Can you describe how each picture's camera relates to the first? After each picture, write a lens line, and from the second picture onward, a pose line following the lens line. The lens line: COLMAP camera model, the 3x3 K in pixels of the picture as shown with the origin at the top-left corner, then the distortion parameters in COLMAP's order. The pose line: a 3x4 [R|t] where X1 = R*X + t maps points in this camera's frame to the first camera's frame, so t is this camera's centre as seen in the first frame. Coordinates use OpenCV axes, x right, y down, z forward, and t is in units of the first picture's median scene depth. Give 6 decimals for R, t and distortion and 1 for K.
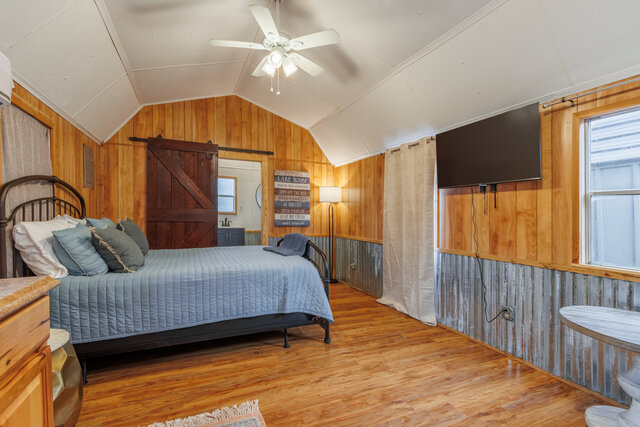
lens RADIAL K [[293.6, 0, 319.1], [0, 293.6, 216.8], [0, 0, 1]] dist [0.007068, -0.000591]
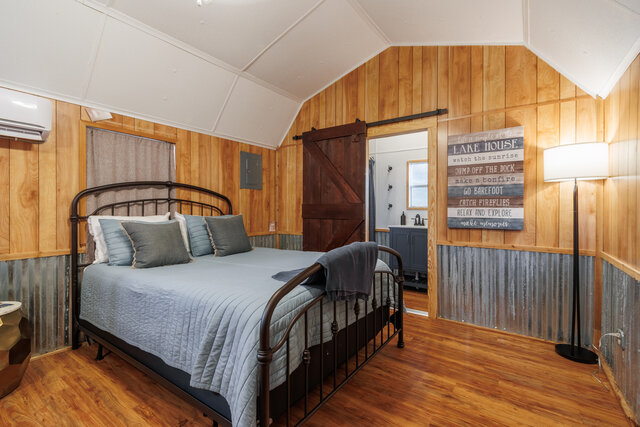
lens RADIAL K [[293.6, 0, 319.3], [0, 293.6, 213.0], [0, 0, 1]] dist [0.007068, -0.000591]
pose [[0.505776, -0.004407, -0.862653, 0.242756], [0.002977, 0.999990, -0.003363, 0.001721], [0.862660, -0.000868, 0.505784, 0.452655]]
